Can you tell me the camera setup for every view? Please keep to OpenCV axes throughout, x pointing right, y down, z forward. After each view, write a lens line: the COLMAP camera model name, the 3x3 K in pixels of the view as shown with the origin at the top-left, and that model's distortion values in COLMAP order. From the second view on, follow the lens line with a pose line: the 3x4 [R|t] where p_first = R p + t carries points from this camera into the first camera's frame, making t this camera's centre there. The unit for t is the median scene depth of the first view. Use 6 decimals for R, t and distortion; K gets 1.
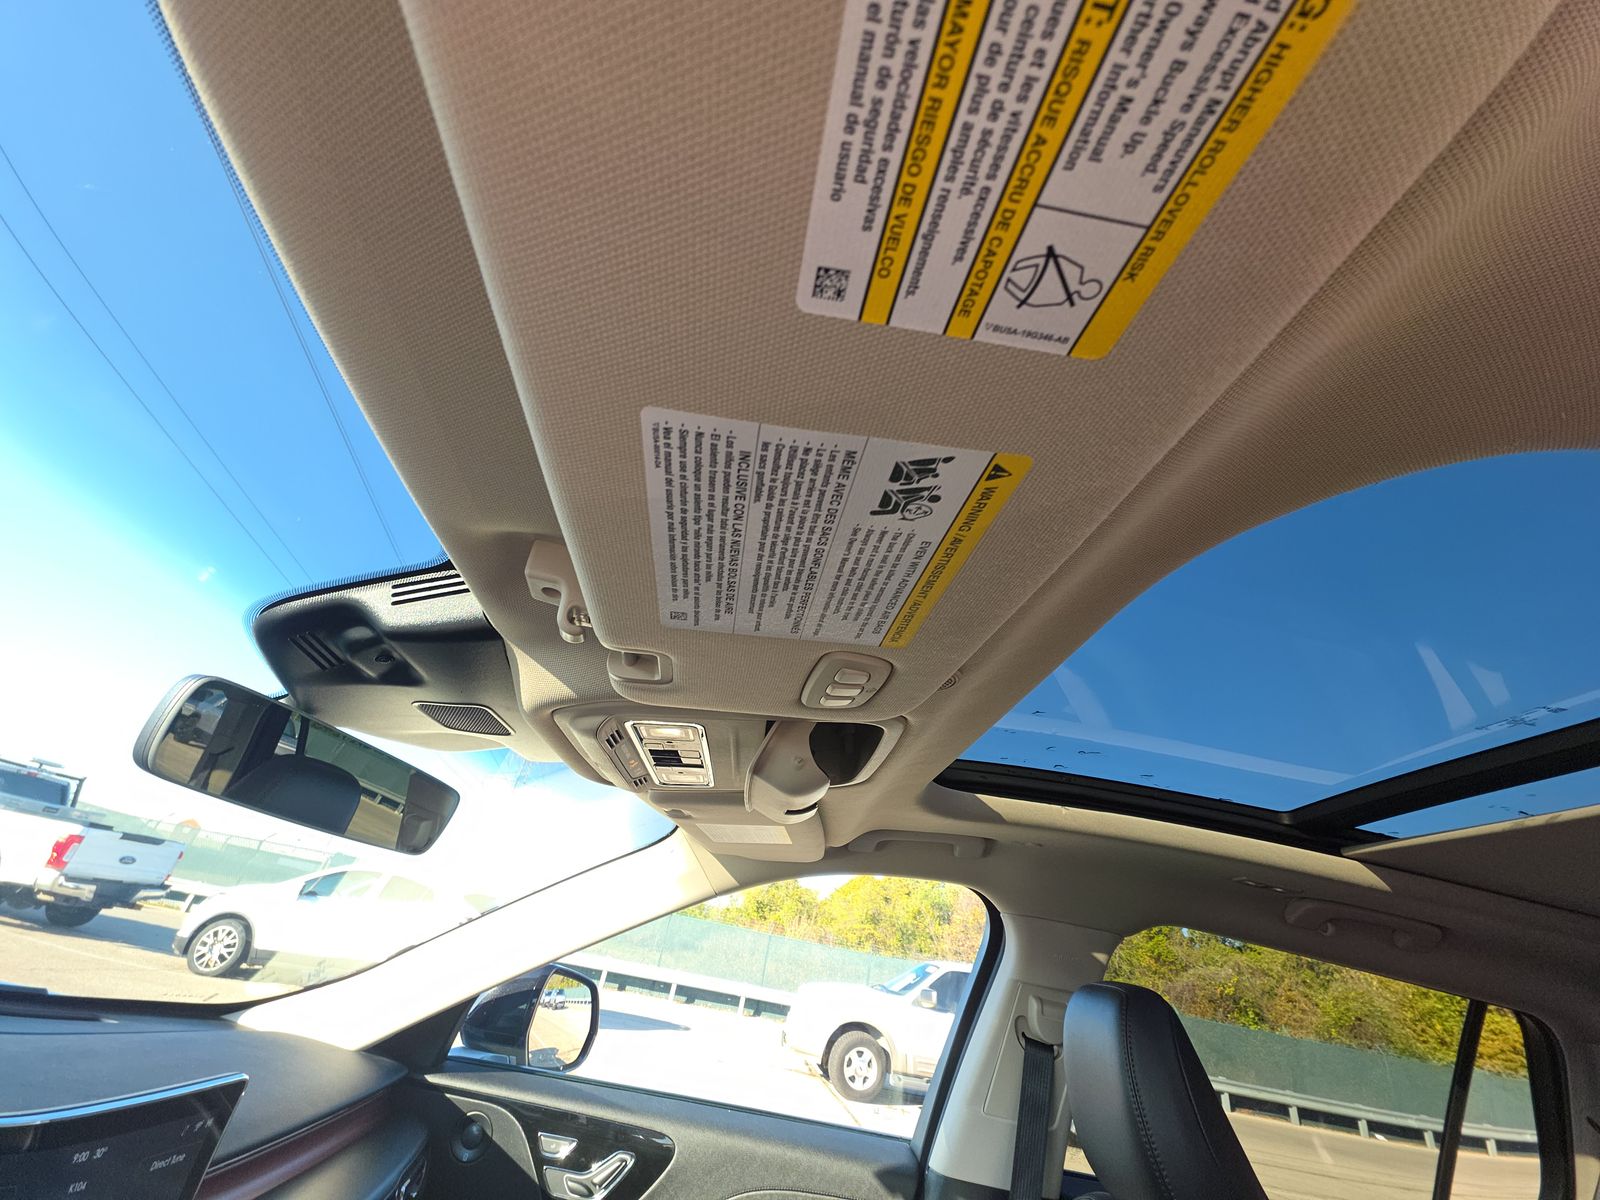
lens RADIAL K [[638.1, 0, 800.0], [0, 638.1, 600.0], [0, 0, 1]] dist [0.007524, -0.000024]
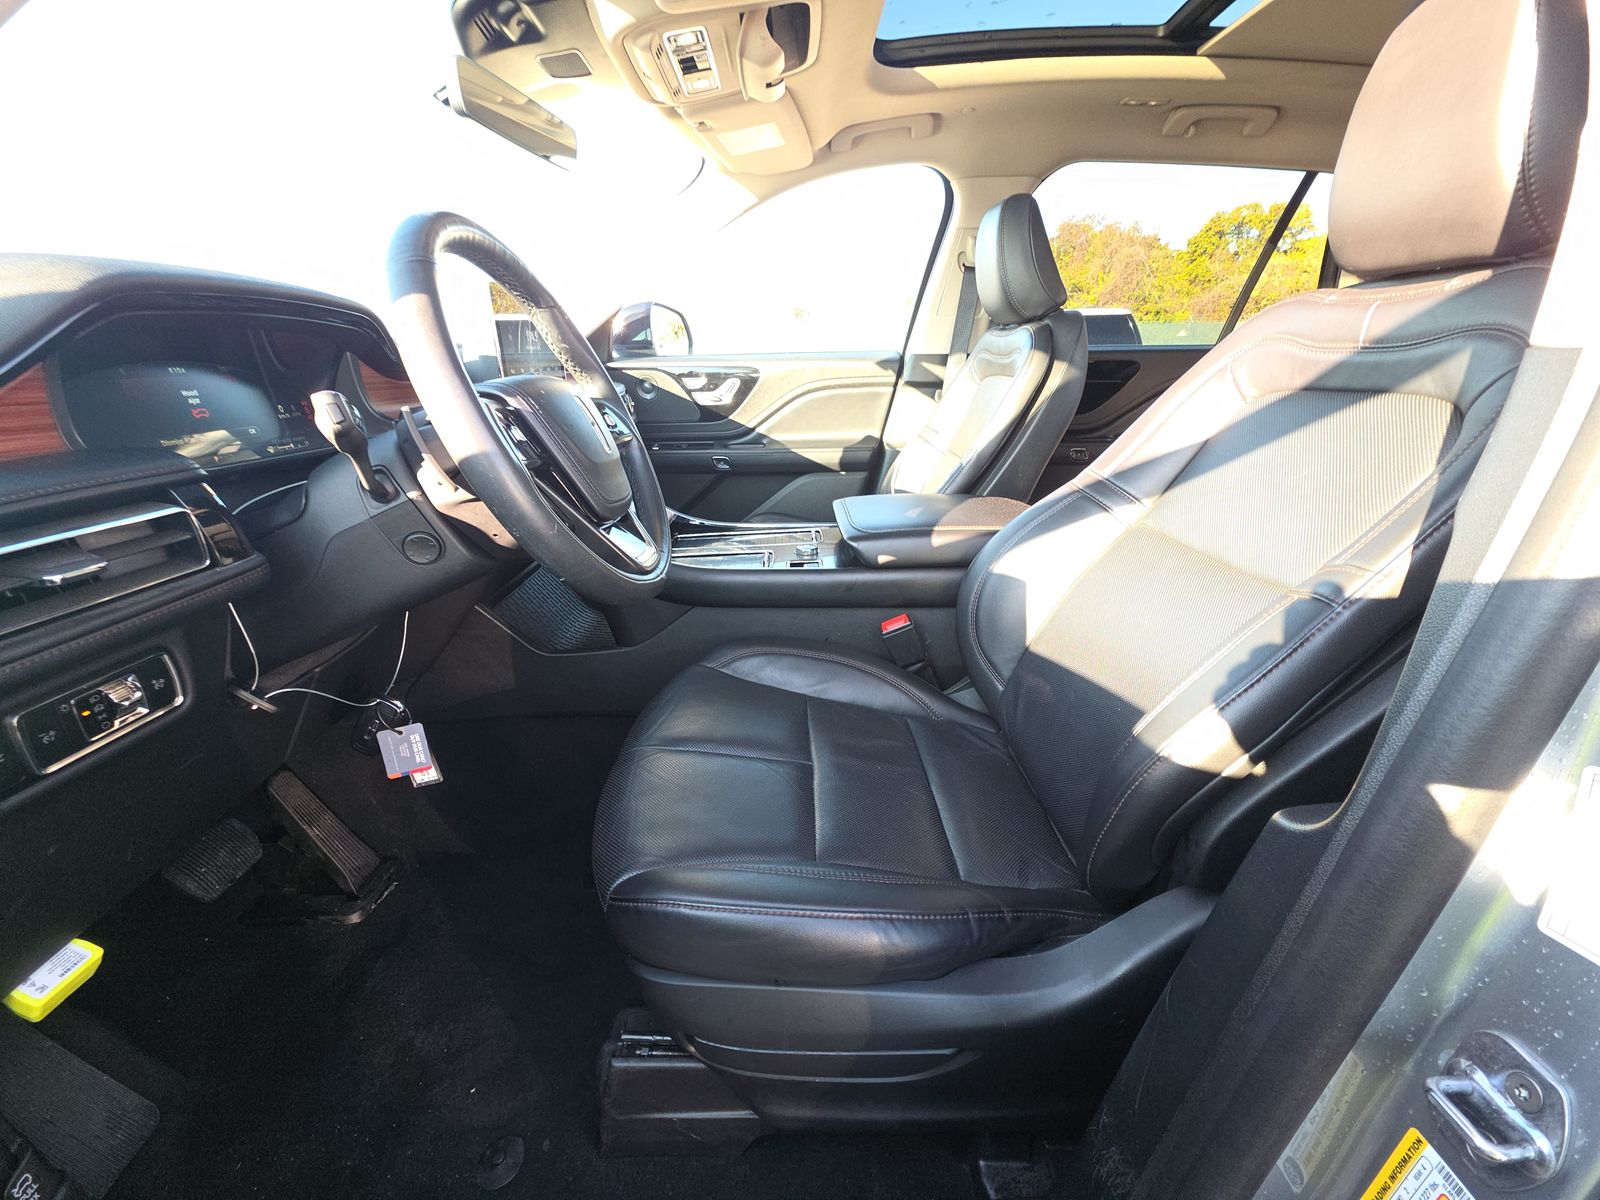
lens RADIAL K [[638.1, 0, 800.0], [0, 638.1, 600.0], [0, 0, 1]] dist [0.007524, -0.000024]
pose [[0.980844, -0.147053, -0.127754, 0.044271], [0.192564, 0.632966, 0.749849, -0.036553], [-0.029404, -0.760085, 0.649158, -0.609865]]
